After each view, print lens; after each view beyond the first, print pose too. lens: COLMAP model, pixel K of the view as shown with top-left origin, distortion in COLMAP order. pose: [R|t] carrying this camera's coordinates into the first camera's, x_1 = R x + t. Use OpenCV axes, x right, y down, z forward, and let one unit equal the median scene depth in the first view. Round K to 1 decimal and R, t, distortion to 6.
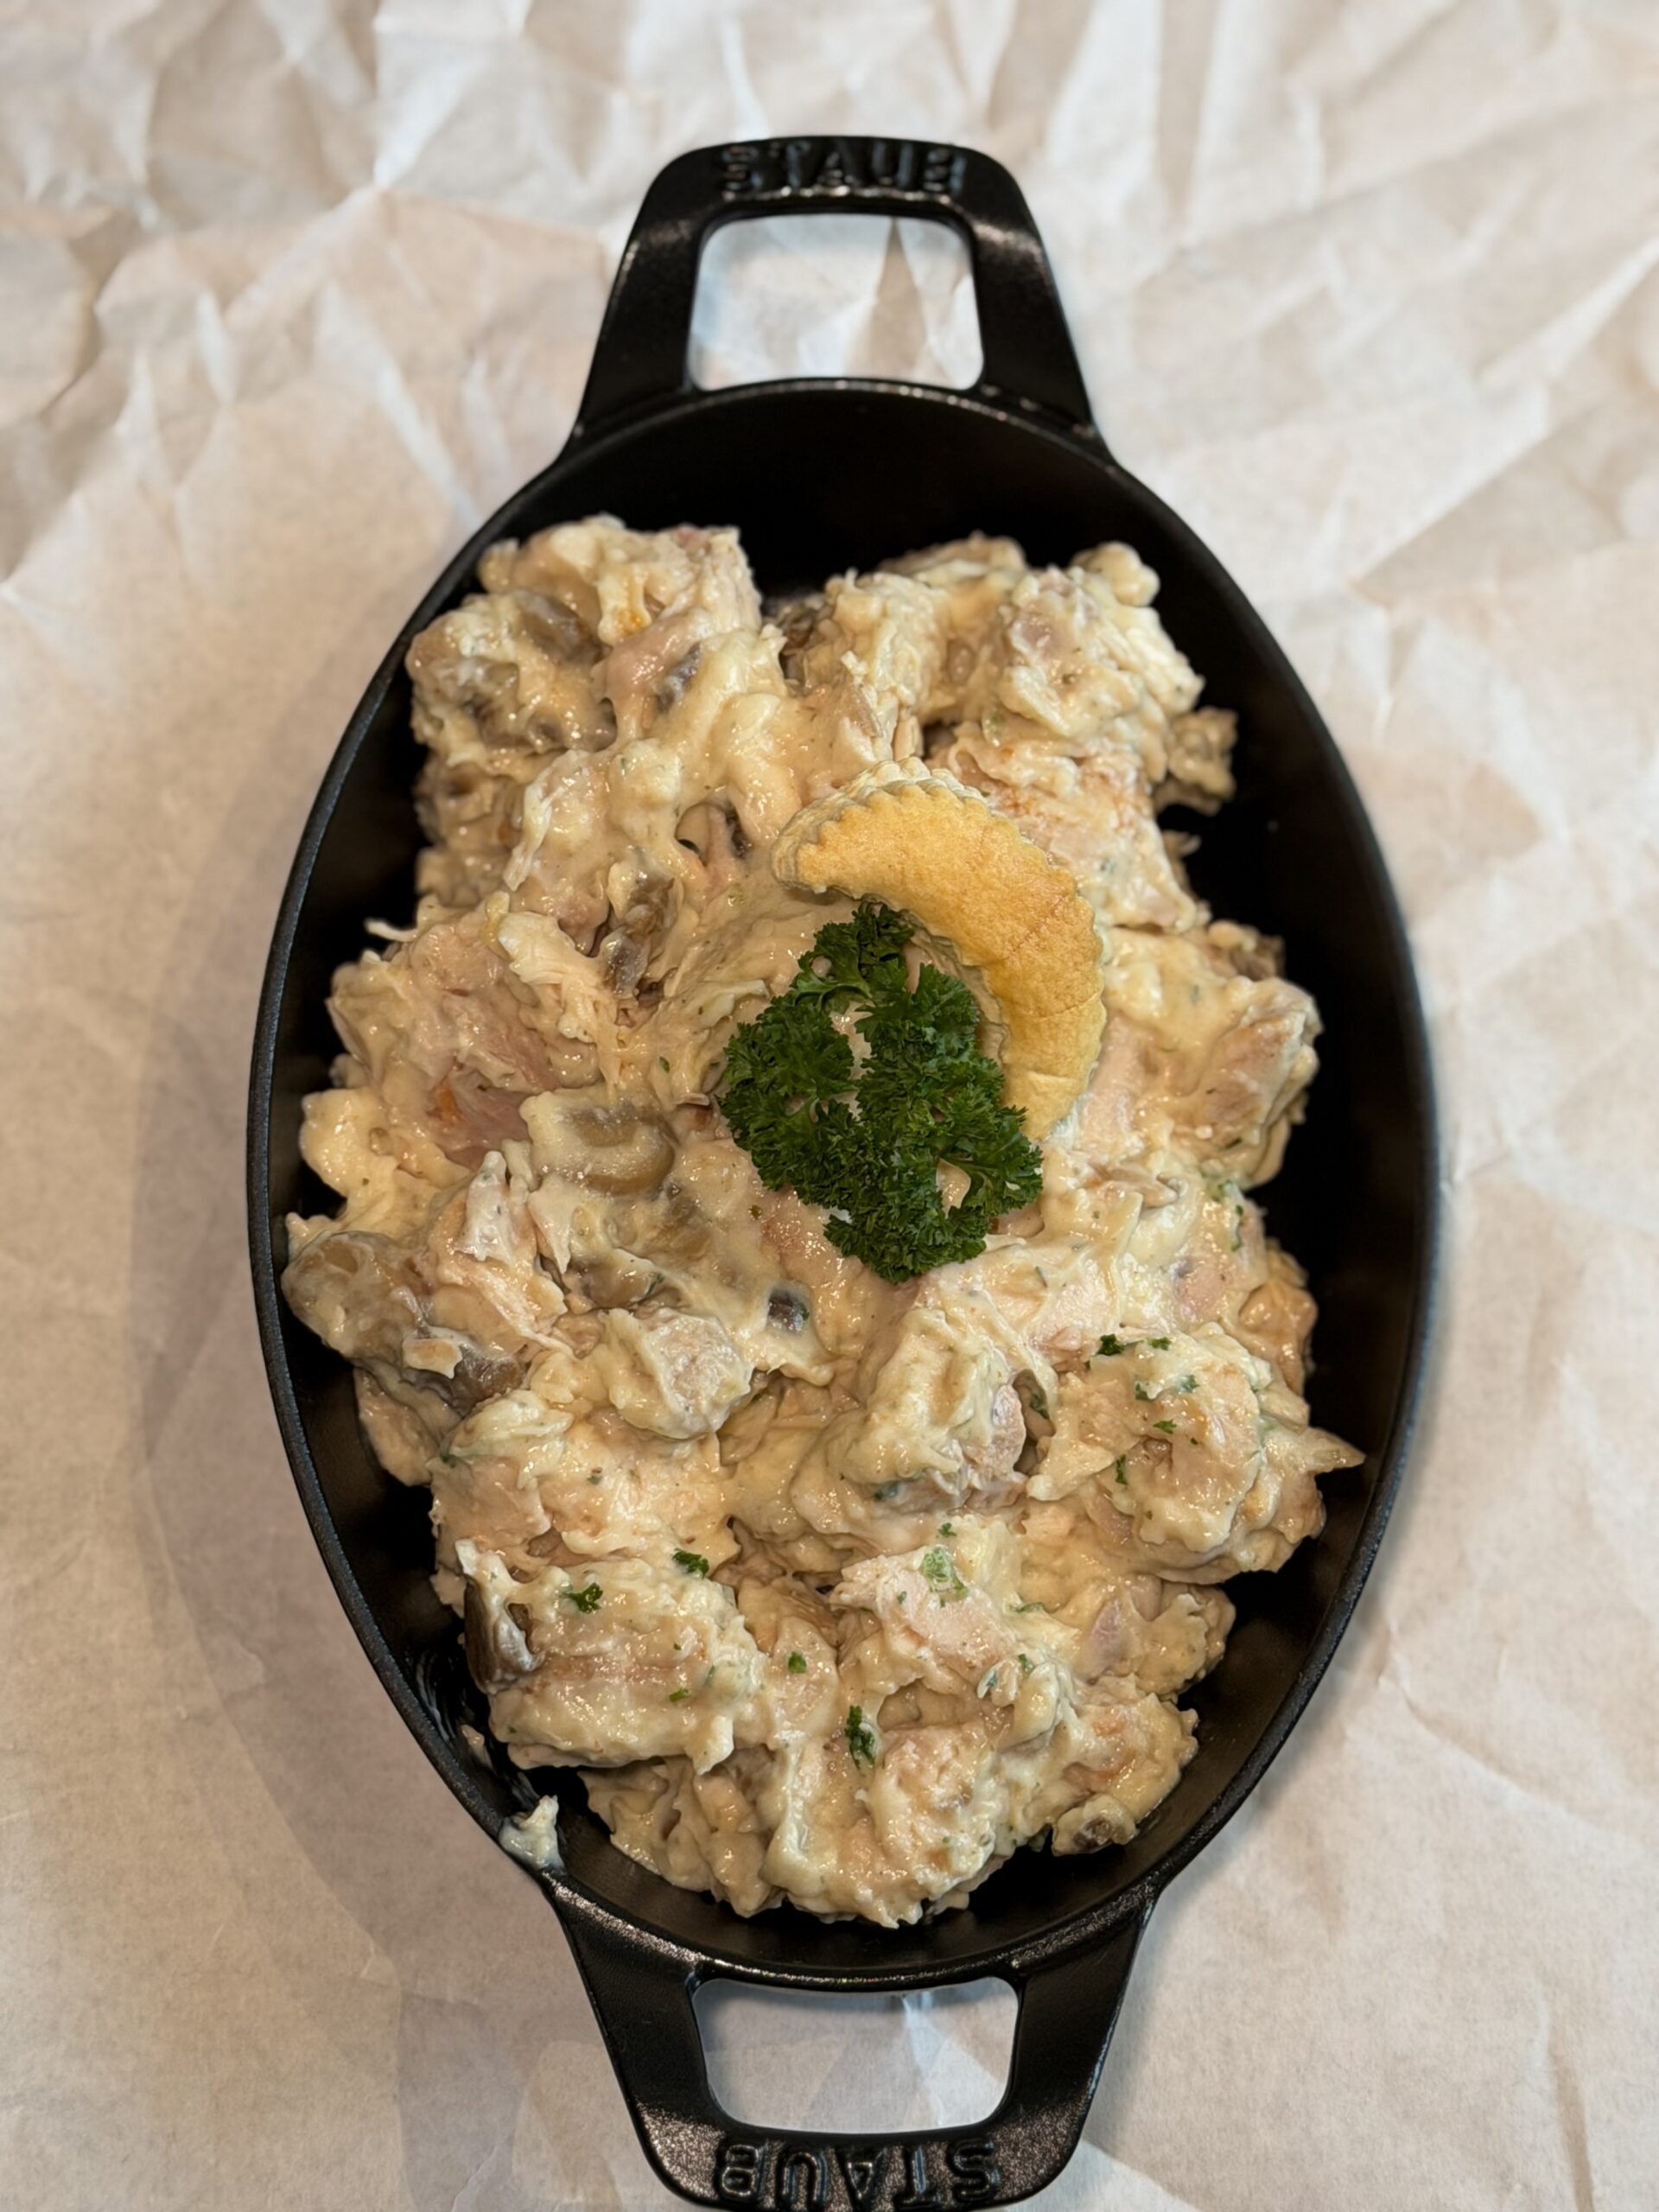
lens RADIAL K [[4559.9, 0, 842.8], [0, 4559.9, 1128.4], [0, 0, 1]] dist [0.138547, 0.000000]
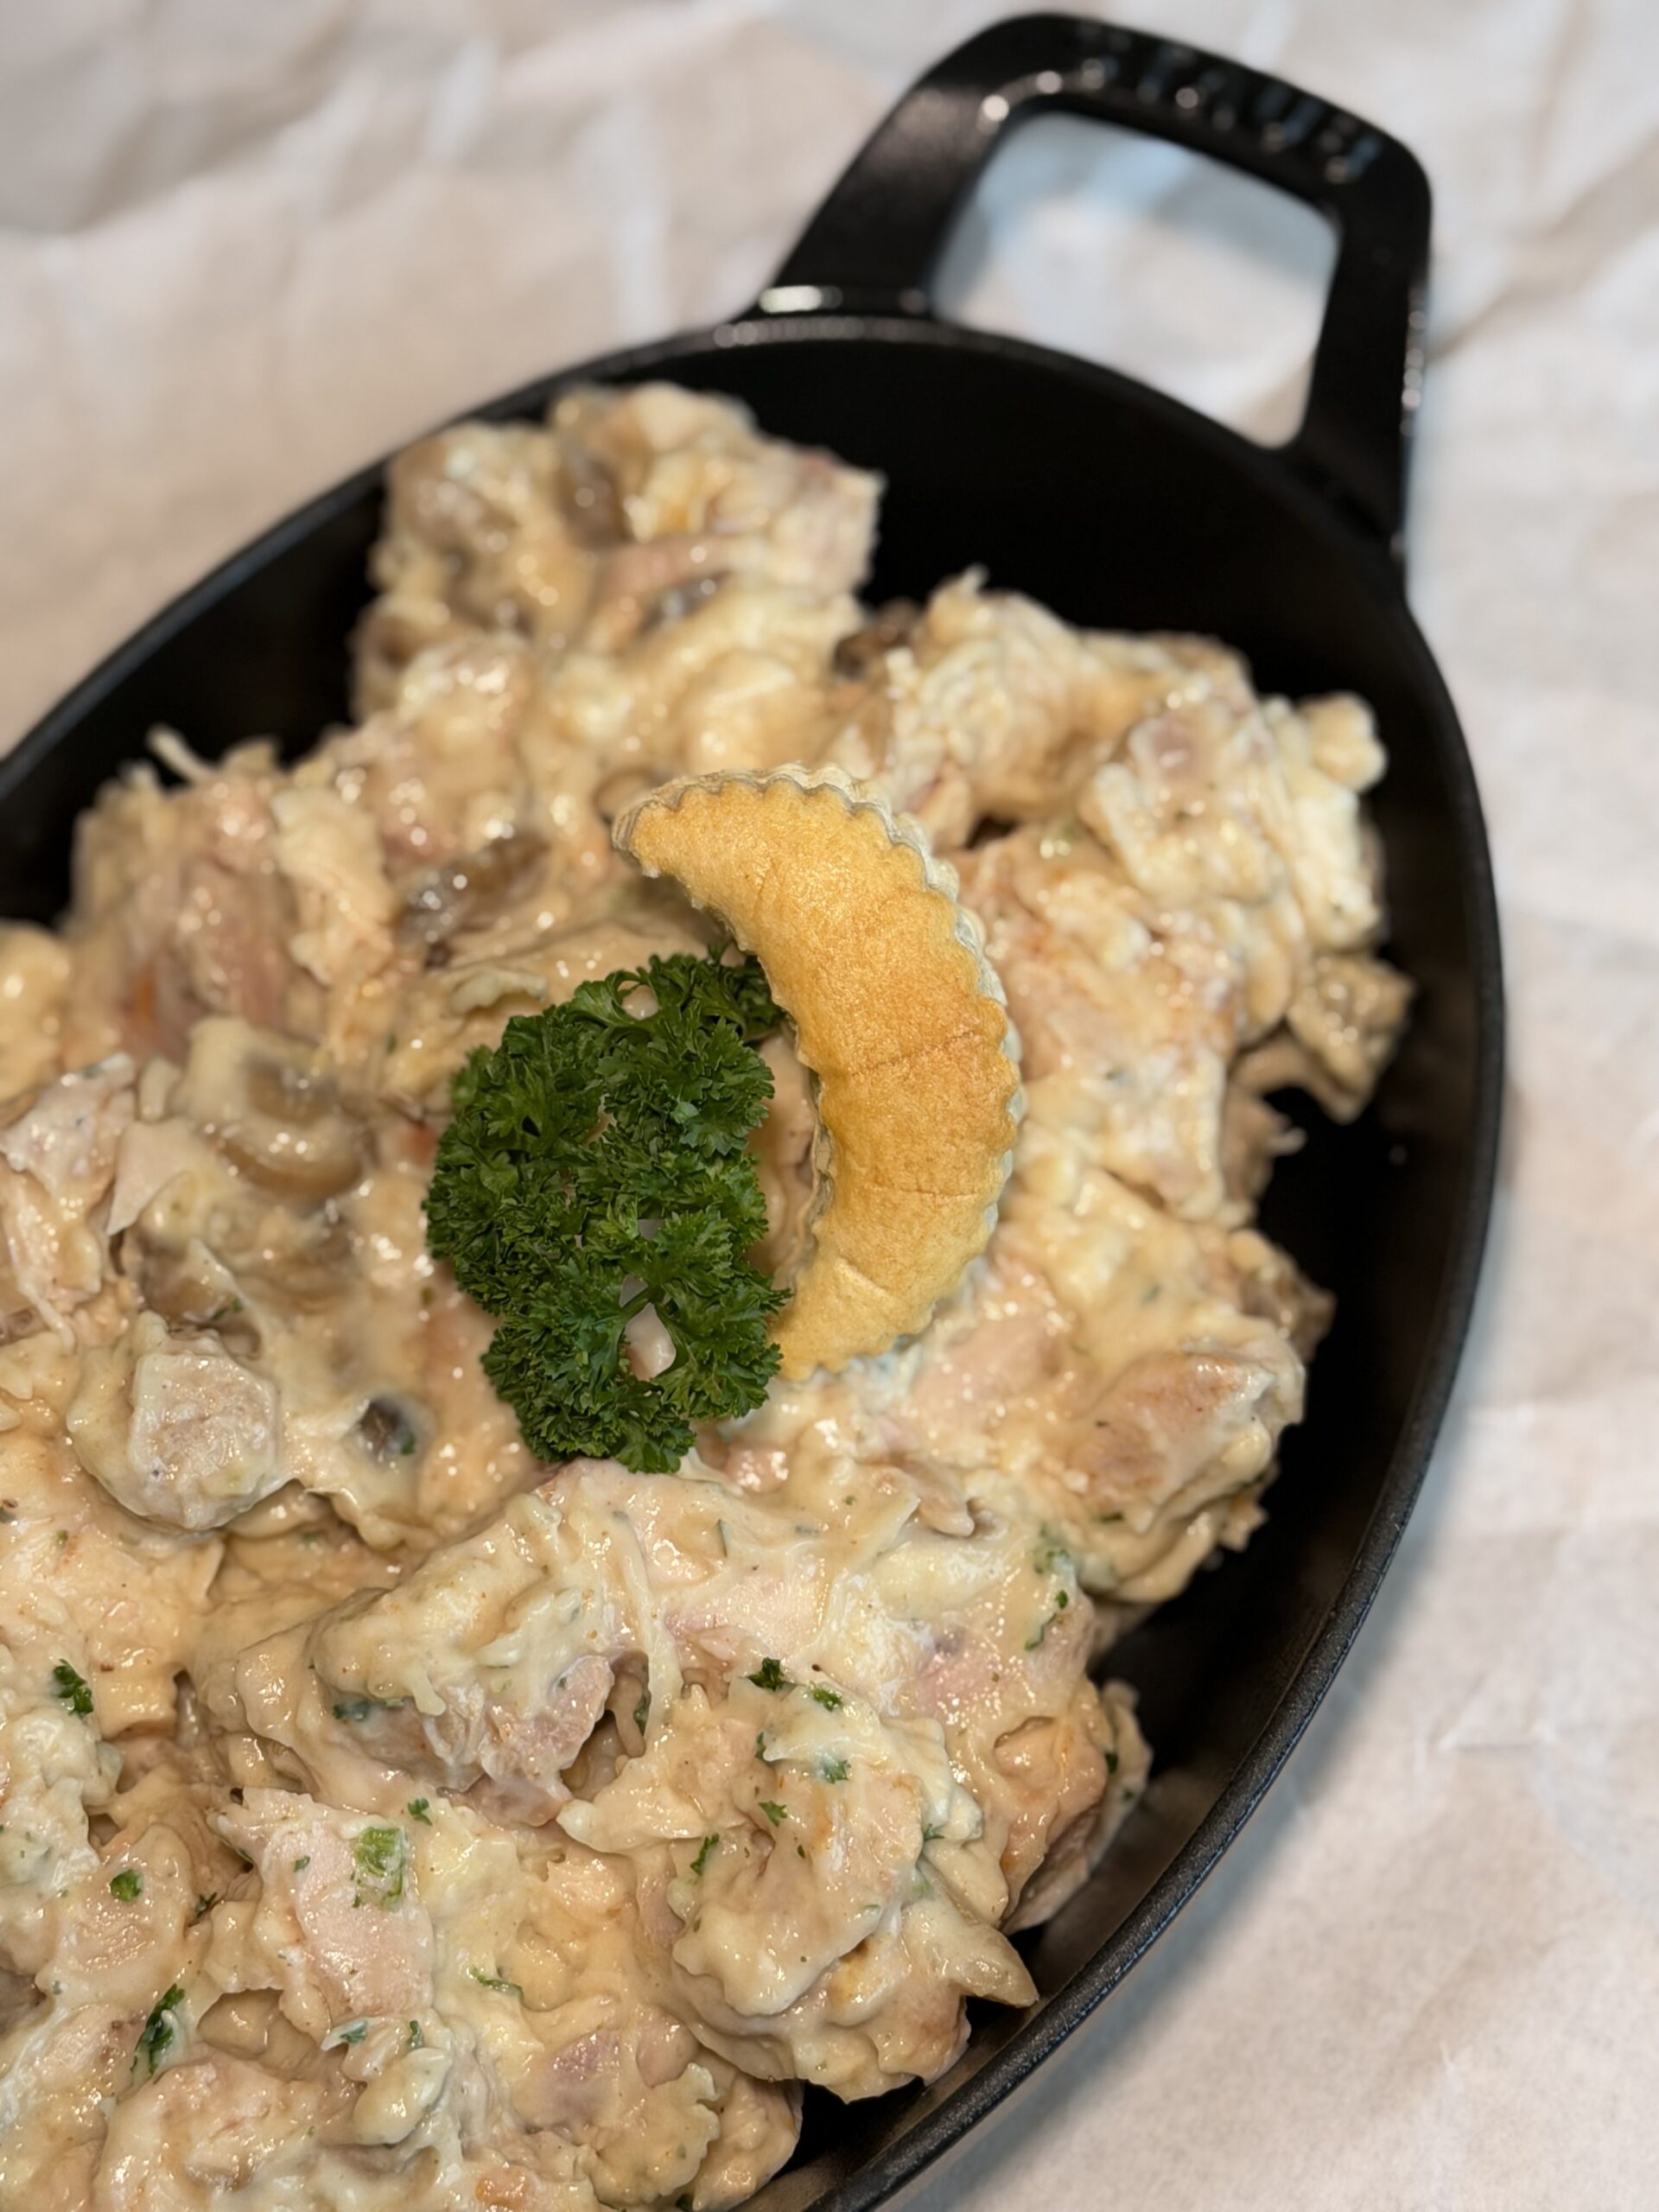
lens RADIAL K [[4559.9, 0, 833.3], [0, 4559.9, 1095.0], [0, 0, 1]] dist [0.138547, 0.000000]
pose [[0.878443, 0.392595, -0.272409, 0.206639], [-0.433217, 0.894879, -0.107307, 0.037442], [0.201645, 0.212276, 0.956179, 0.324353]]
